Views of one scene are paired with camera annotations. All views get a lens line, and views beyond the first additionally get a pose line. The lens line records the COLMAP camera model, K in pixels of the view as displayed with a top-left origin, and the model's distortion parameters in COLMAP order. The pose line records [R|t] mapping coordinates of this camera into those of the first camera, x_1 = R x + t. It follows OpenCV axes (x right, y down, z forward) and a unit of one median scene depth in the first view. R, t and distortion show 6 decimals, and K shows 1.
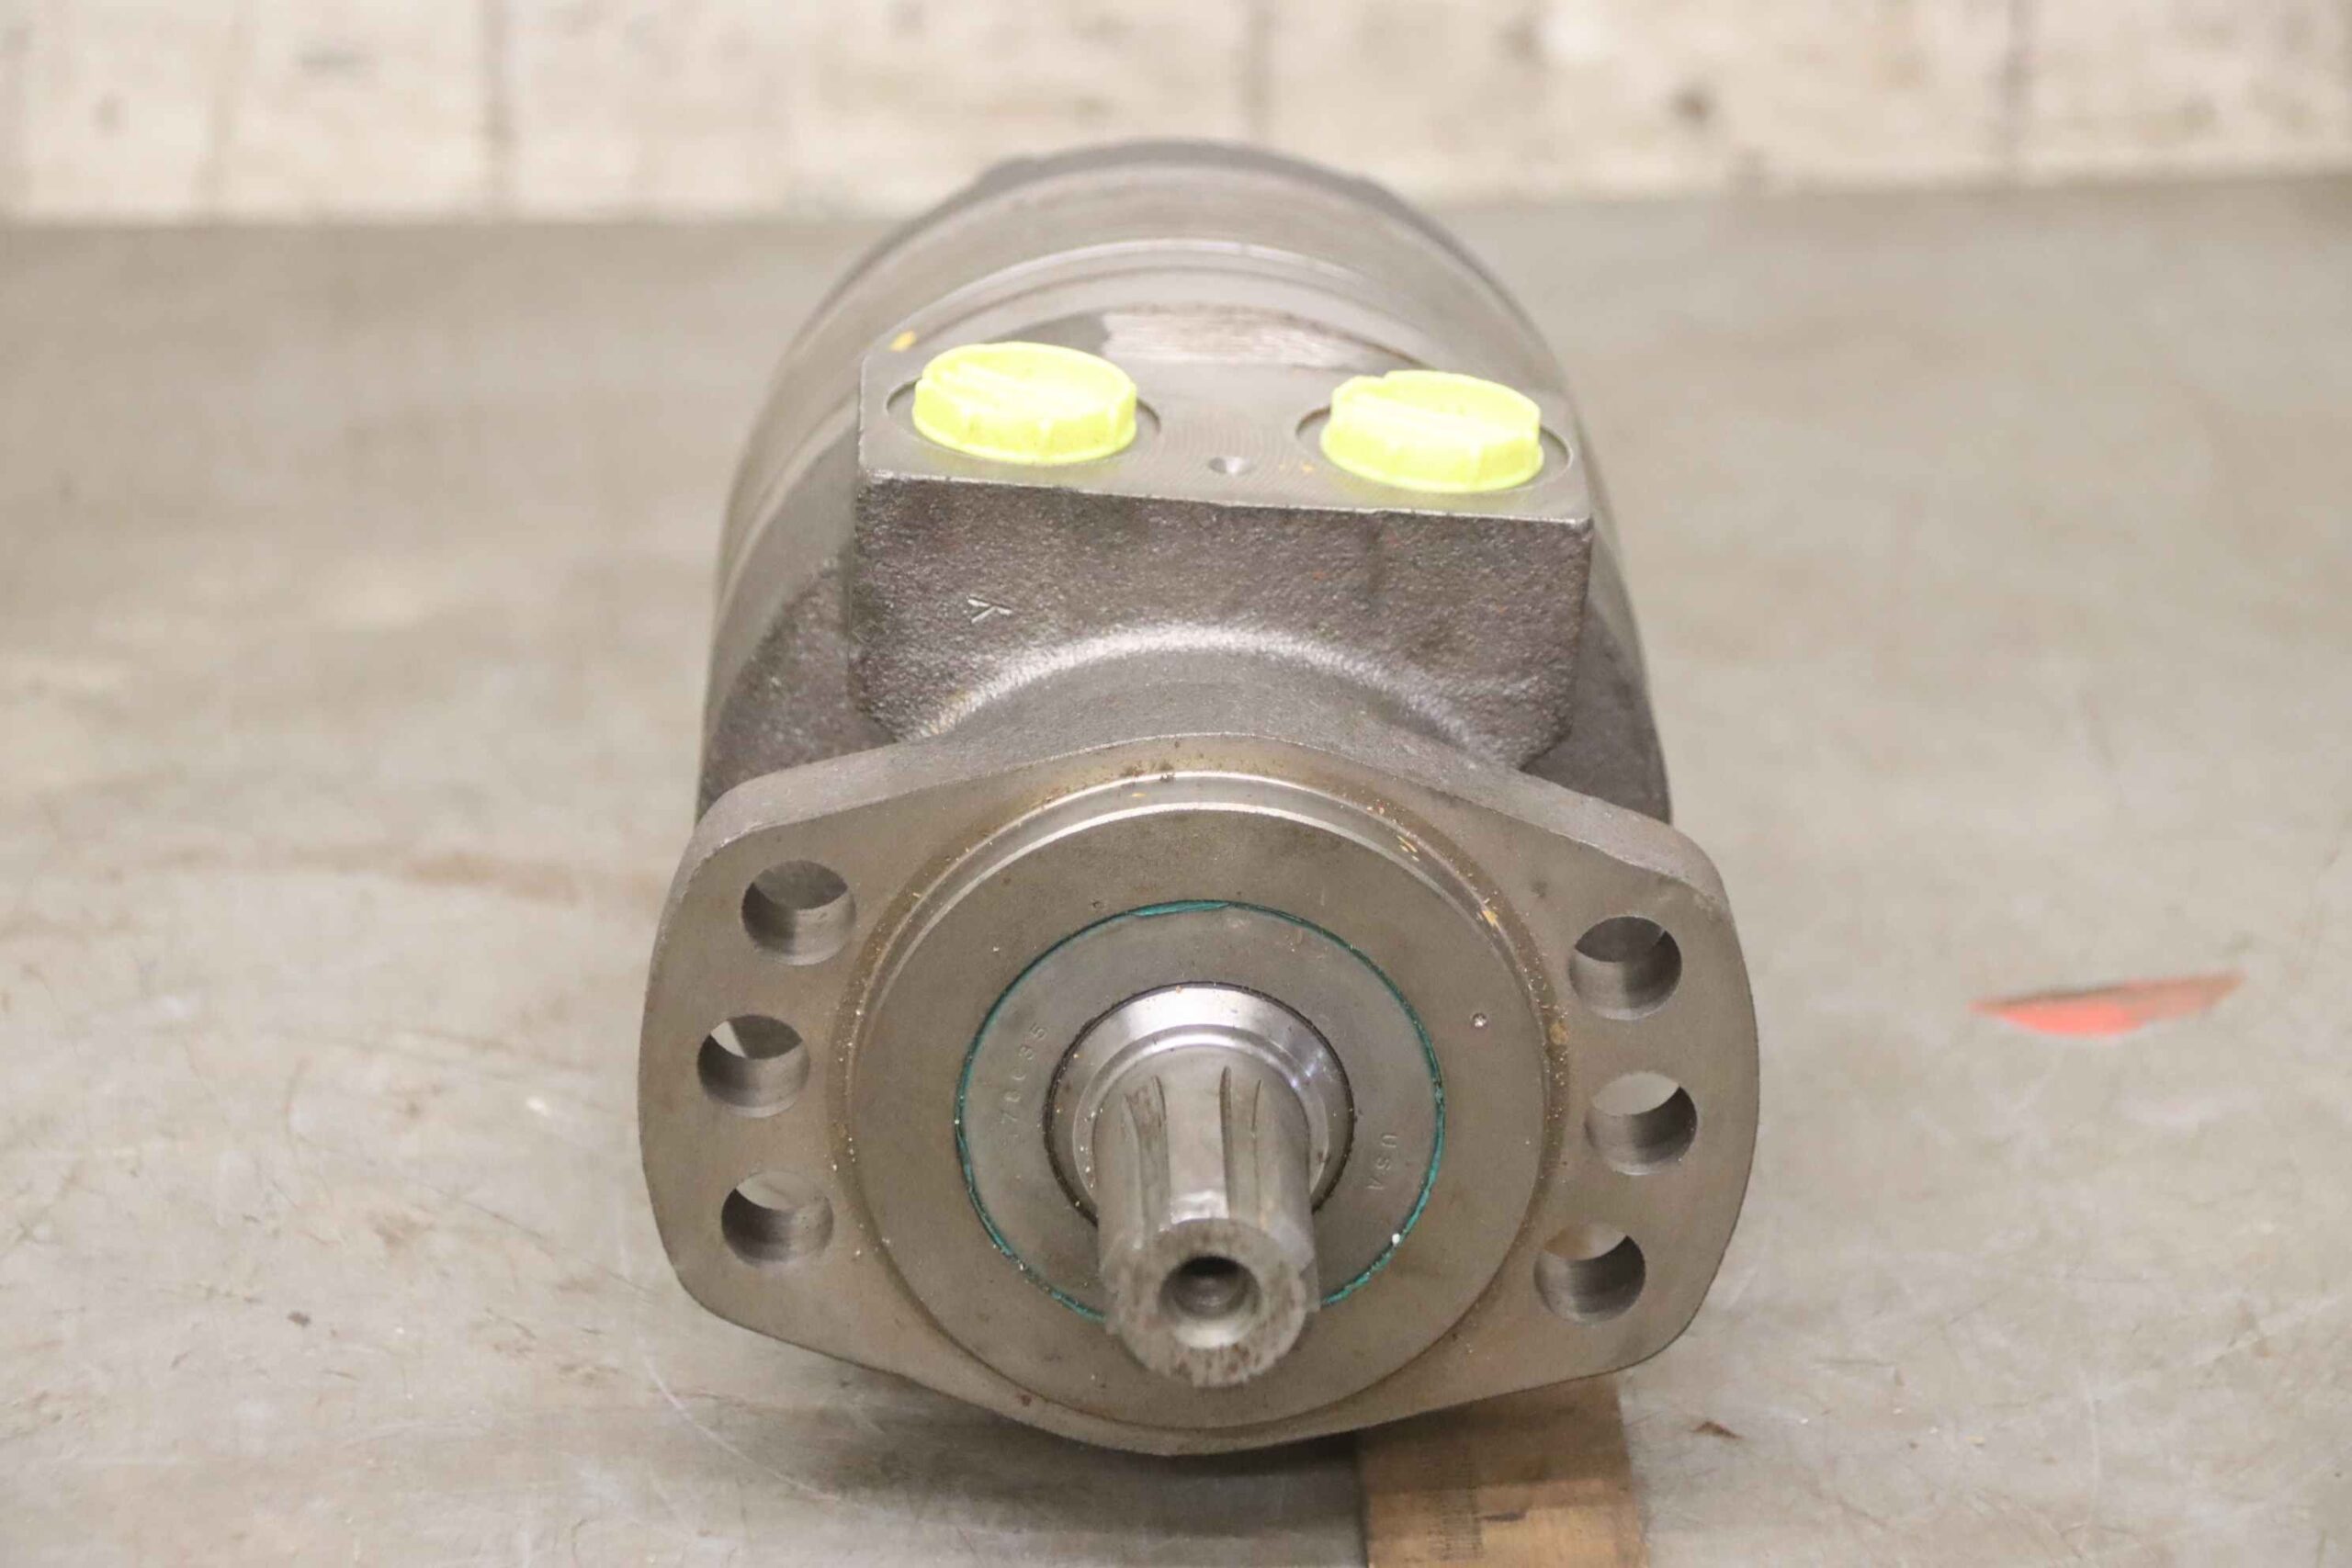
lens RADIAL K [[7236.5, 0, 1184.9], [0, 7236.5, 788.4], [0, 0, 1]] dist [0.362235, 0.000000]
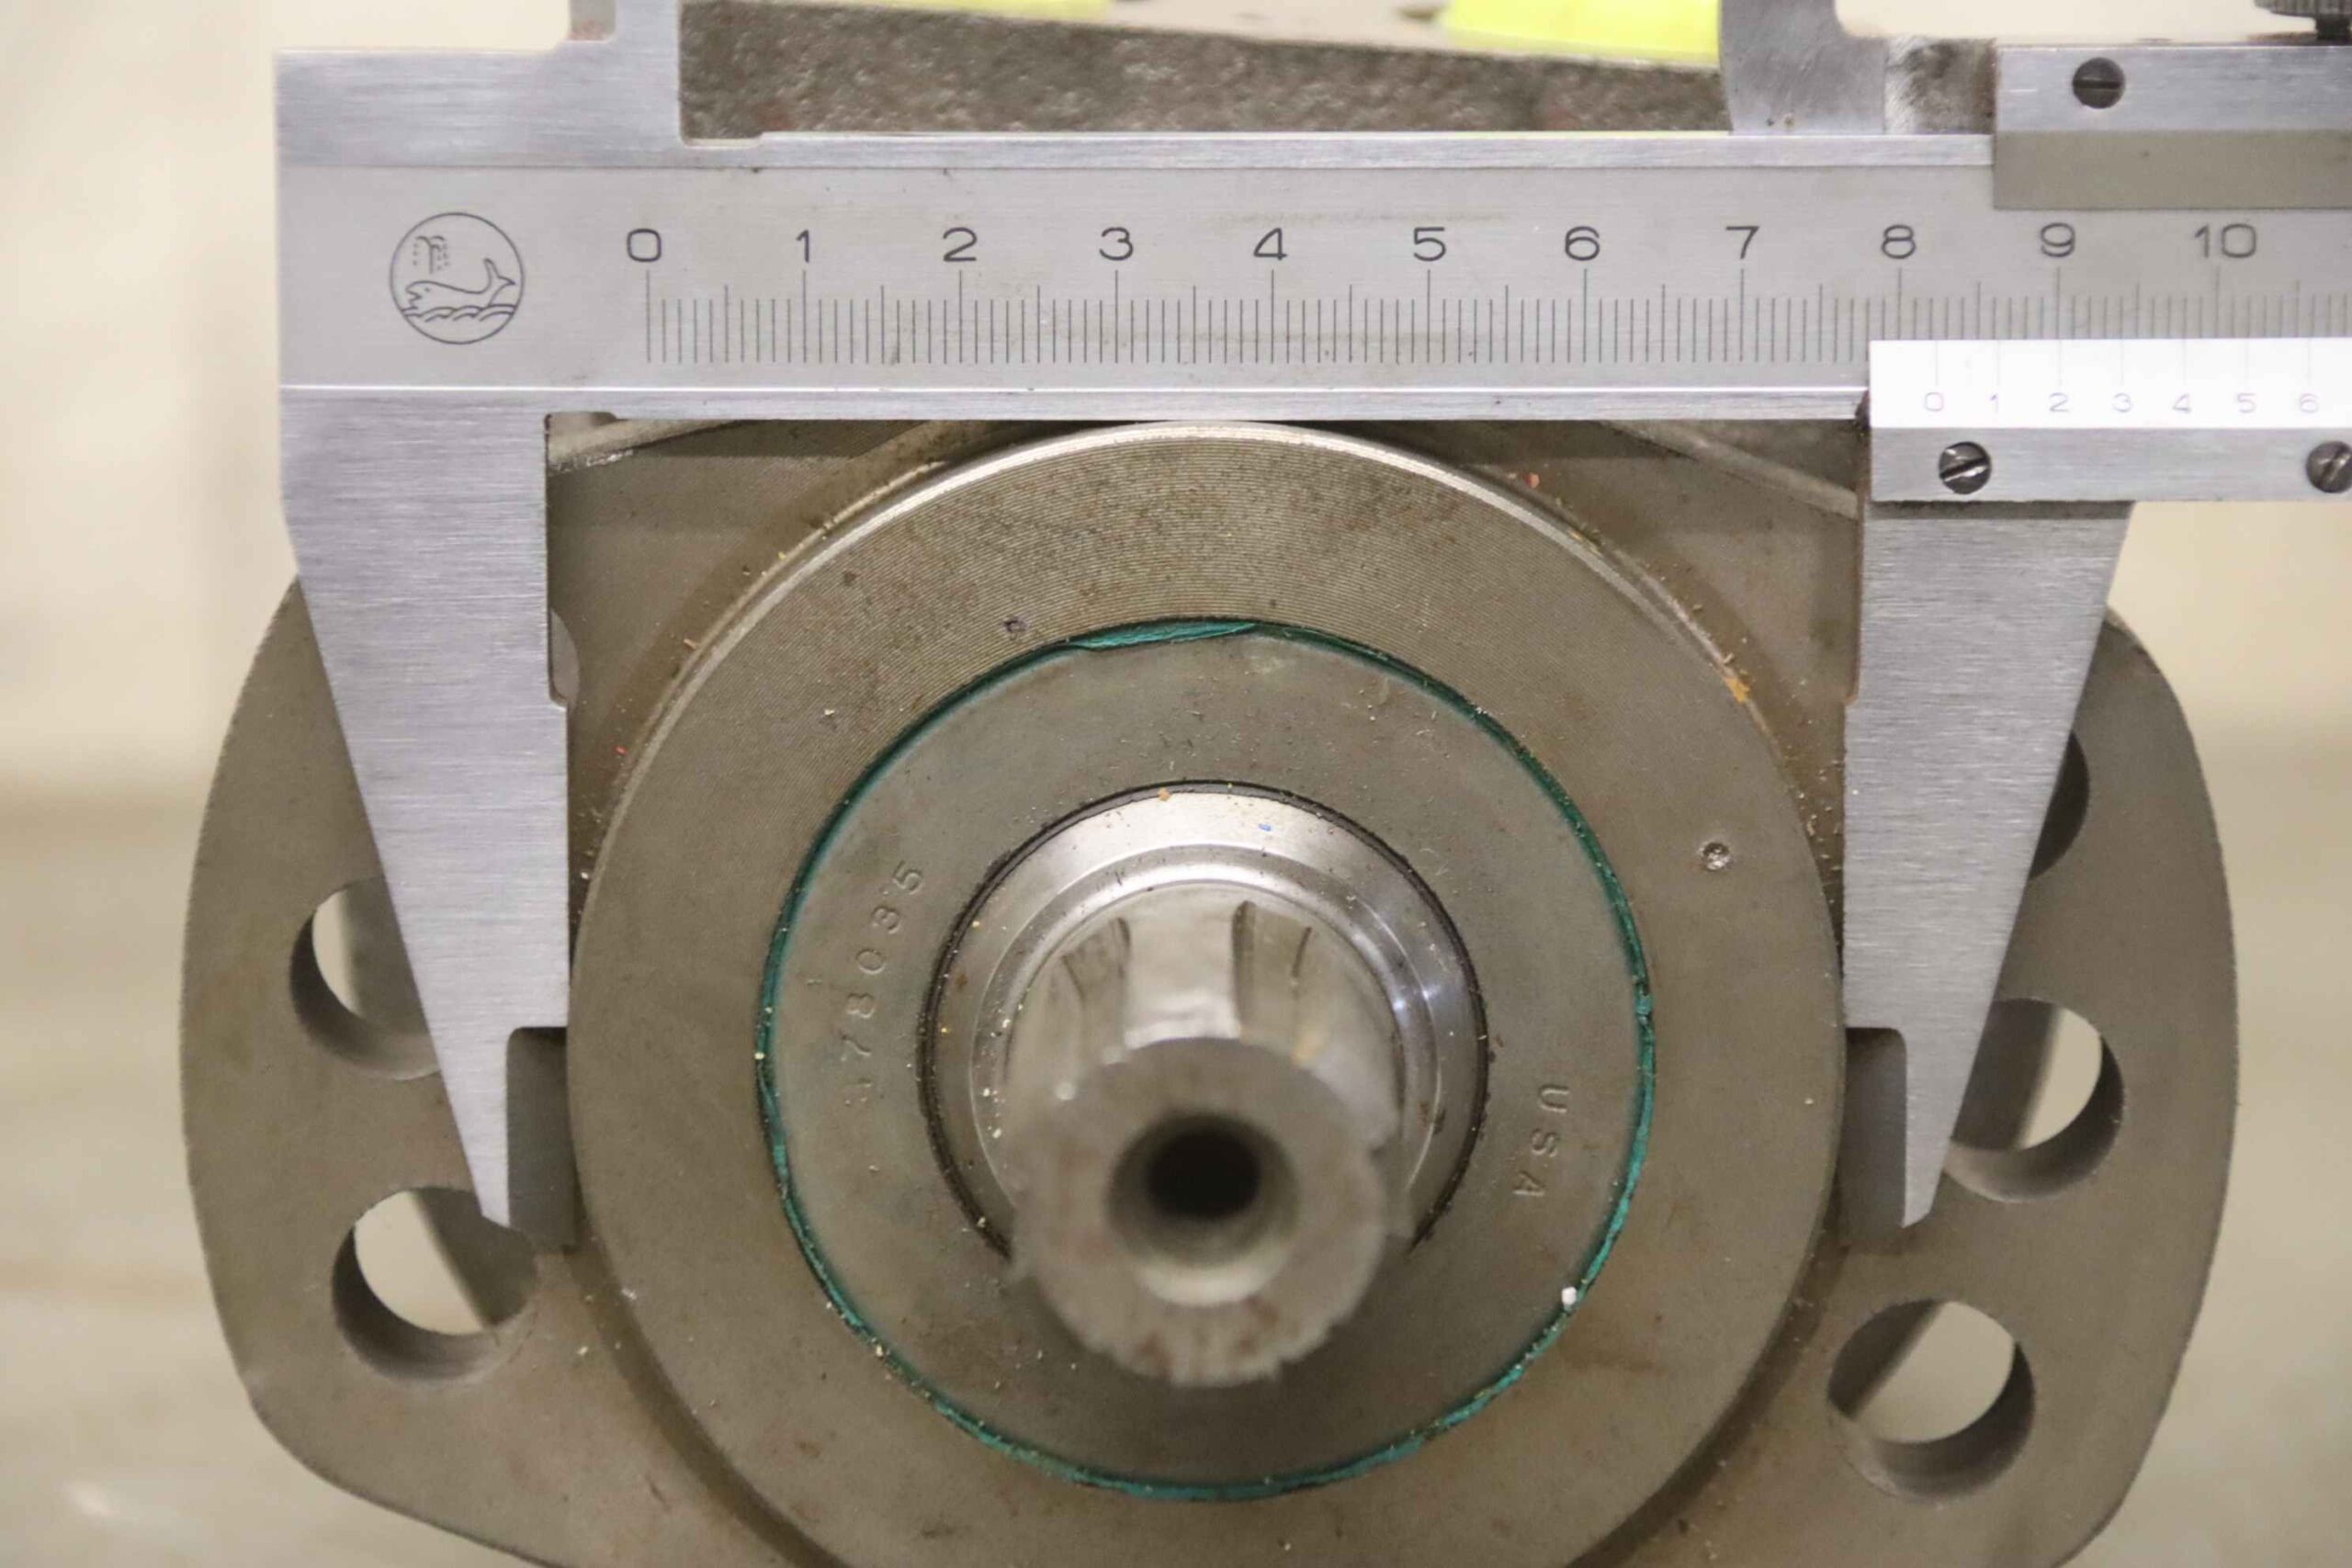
lens RADIAL K [[9591.8, 0, 1170.9], [0, 9591.8, 786.2], [0, 0, 1]] dist [0.436575, 0.000000]
pose [[0.999551, -0.003067, -0.029806, 0.020987], [-0.004199, 0.970592, -0.240693, 0.198993], [0.029668, 0.240710, 0.970144, 0.292944]]
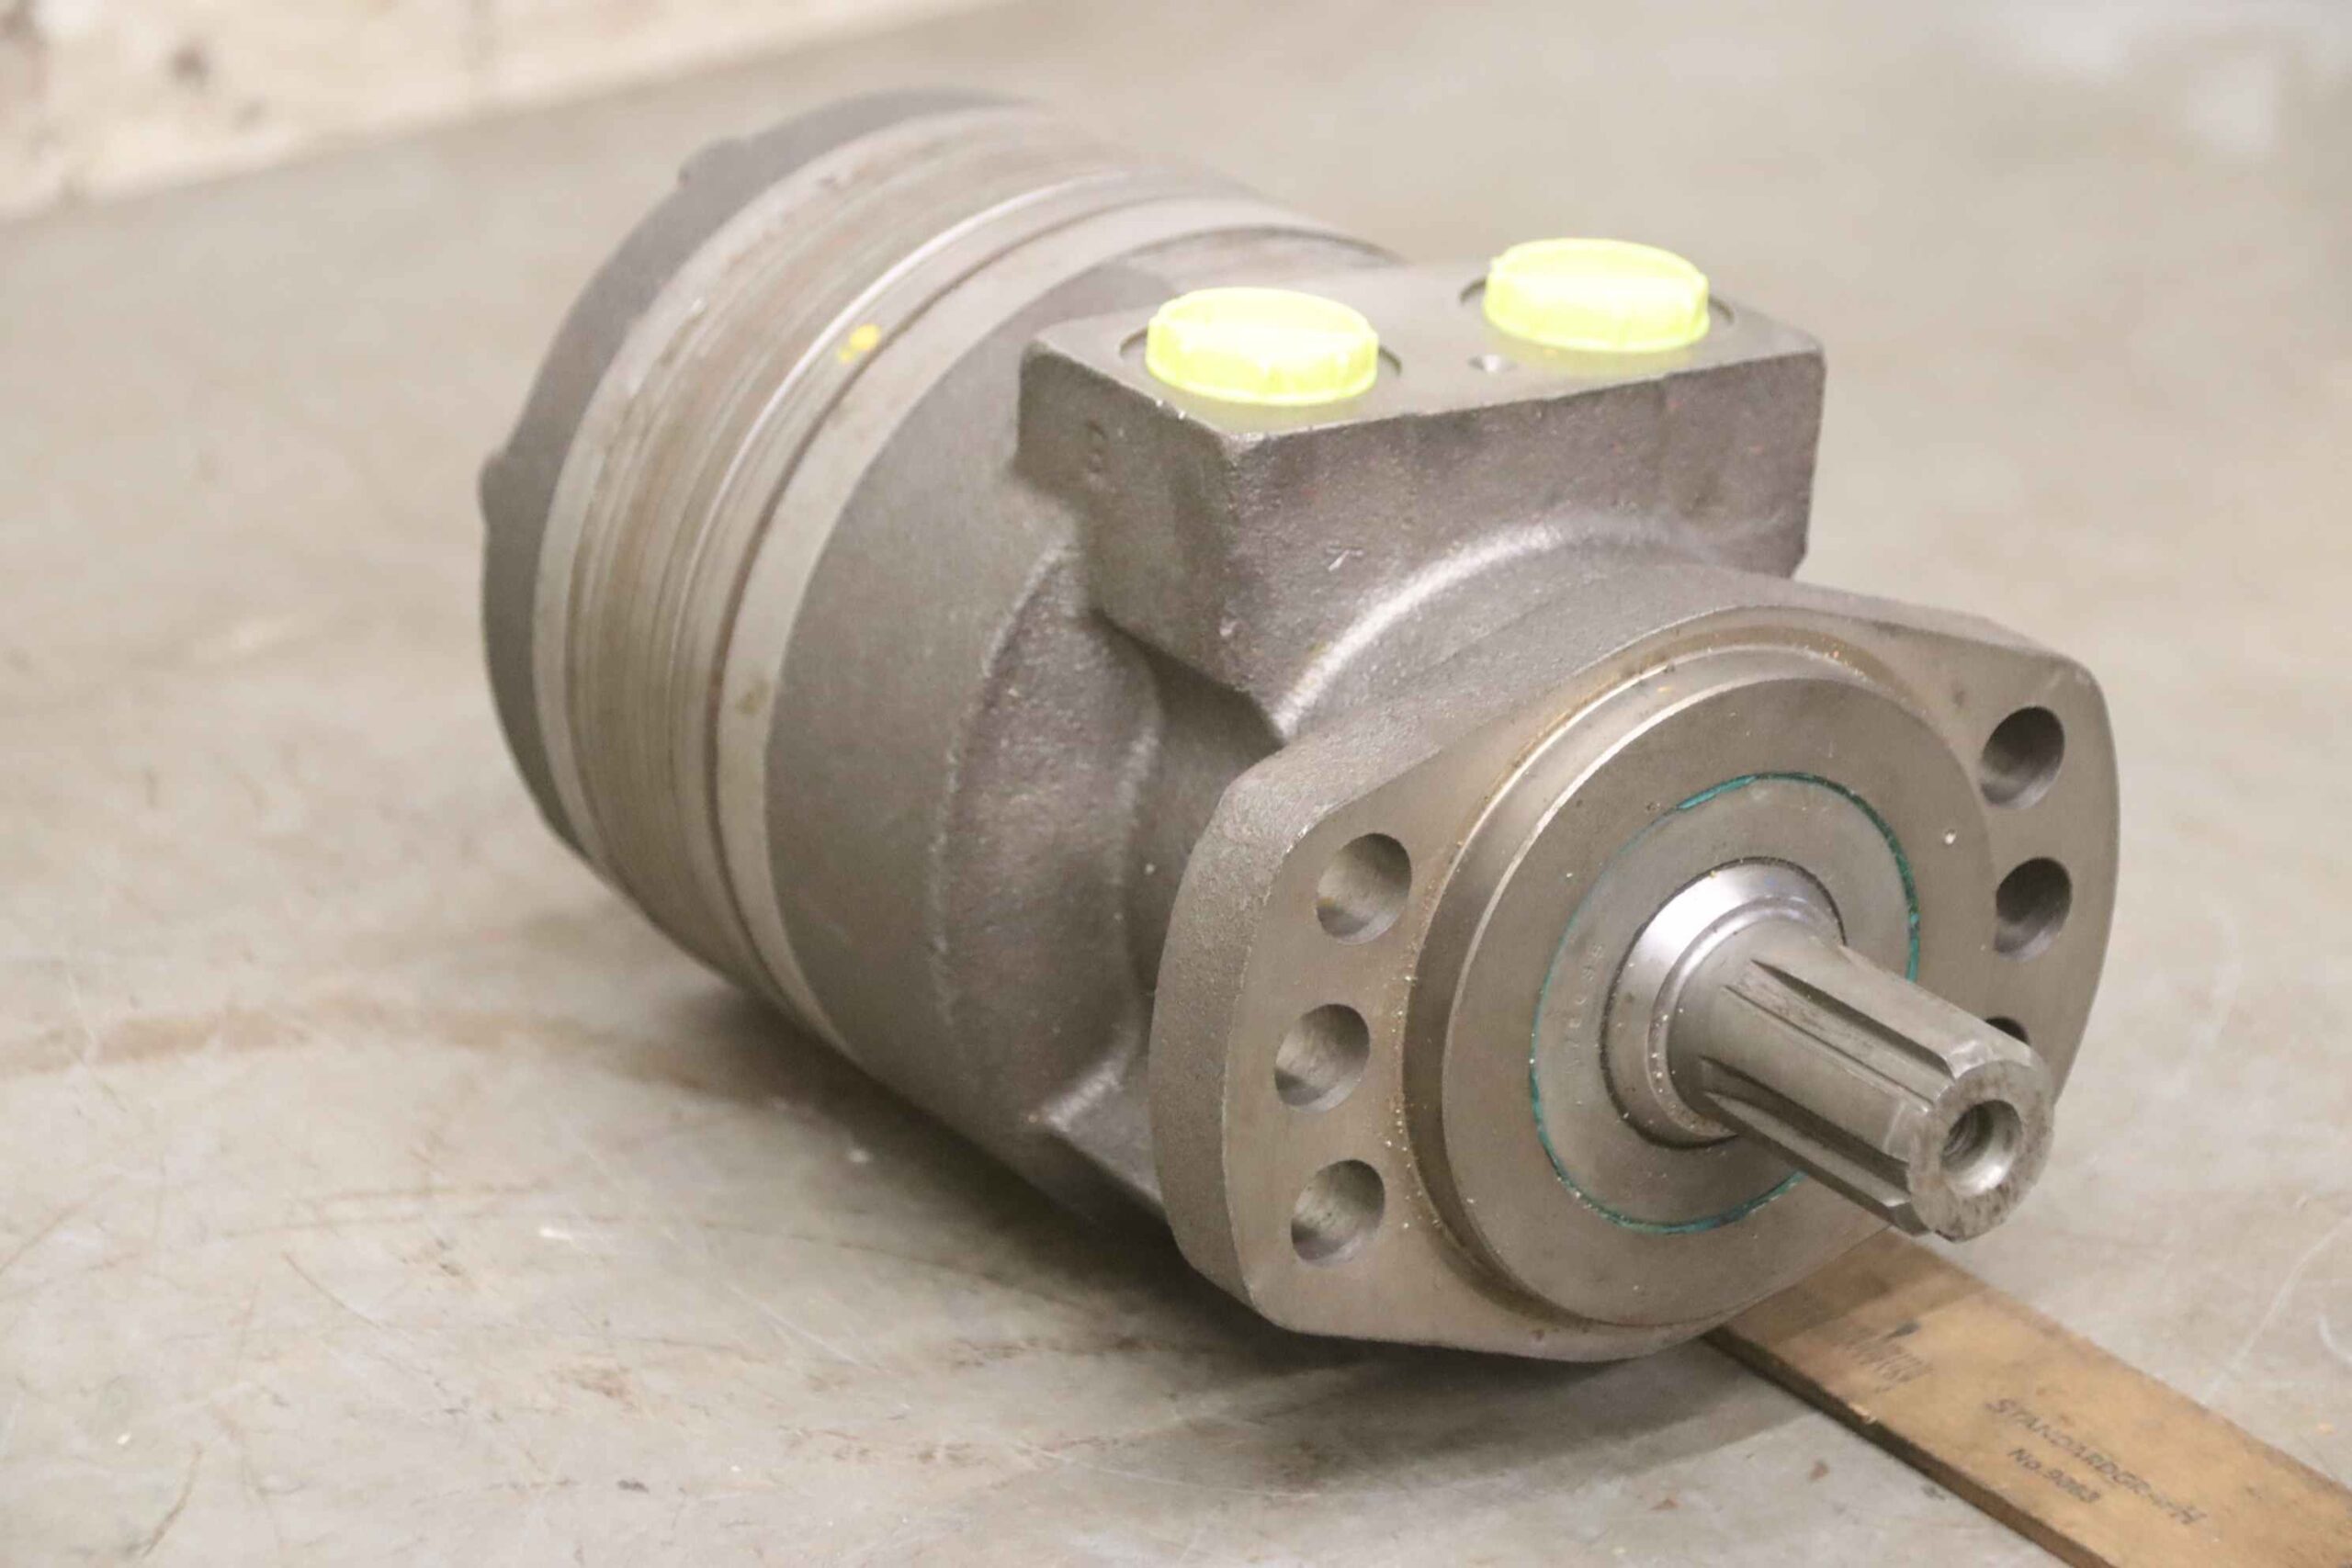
lens RADIAL K [[7565.7, 0, 1175.1], [0, 7565.7, 783.6], [0, 0, 1]] dist [0.371499, 0.000000]
pose [[0.836974, -0.222454, 0.499988, -0.571524], [0.218699, 0.973488, 0.067023, -0.069138], [-0.501642, 0.053250, 0.863435, 0.137969]]
